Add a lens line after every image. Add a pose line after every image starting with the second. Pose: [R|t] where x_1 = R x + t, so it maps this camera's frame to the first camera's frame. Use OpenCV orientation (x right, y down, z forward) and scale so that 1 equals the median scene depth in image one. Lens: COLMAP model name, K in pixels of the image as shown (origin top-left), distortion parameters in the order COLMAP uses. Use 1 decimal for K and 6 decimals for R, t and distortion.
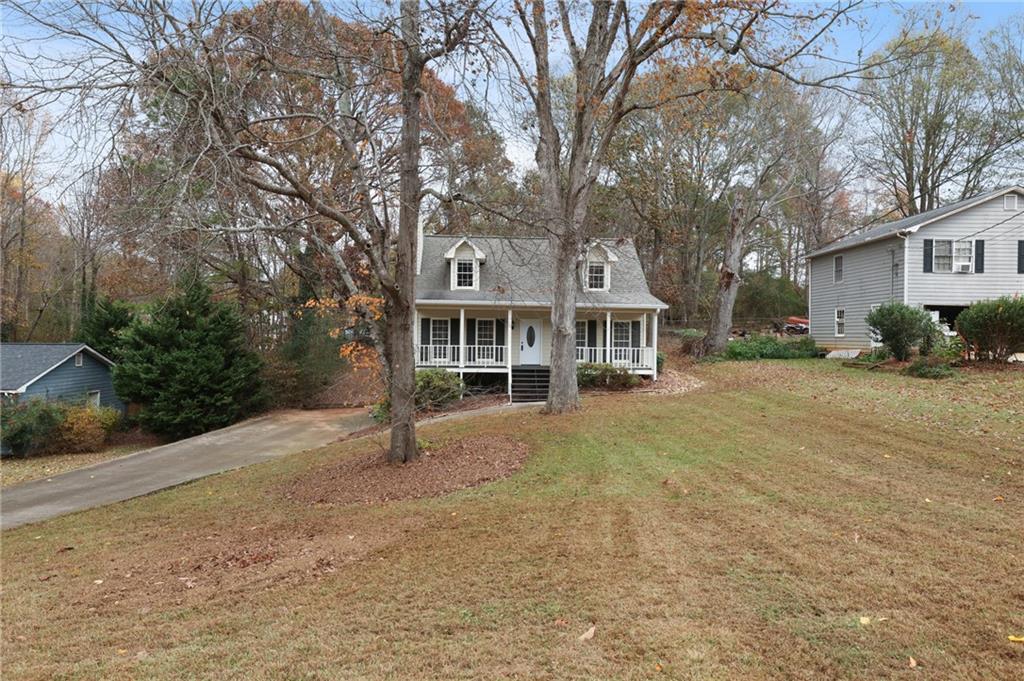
lens RADIAL K [[656.4, 0, 512.0], [0, 656.4, 340.5], [0, 0, 1]] dist [-0.000262, -0.000154]
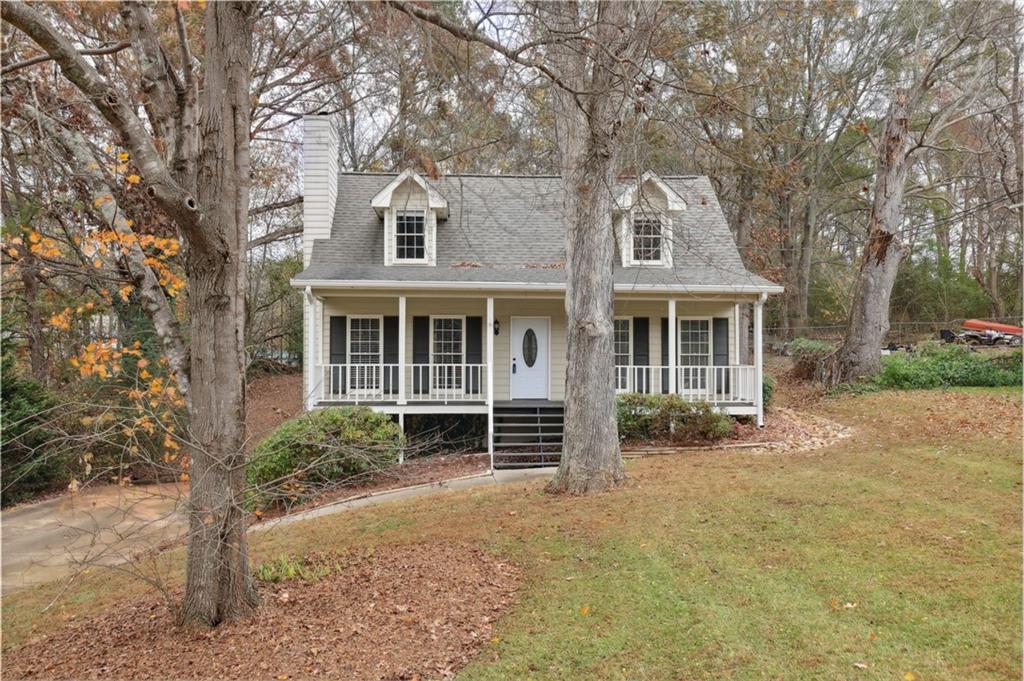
lens RADIAL K [[964.8, 0, 512.0], [0, 964.8, 340.5], [0, 0, 1]] dist [0.064251, 0.005419]
pose [[0.999960, -0.008924, 0.000611, 0.014015], [0.008938, 0.999467, -0.031388, 0.013765], [-0.000330, 0.031392, 0.999507, 0.201121]]
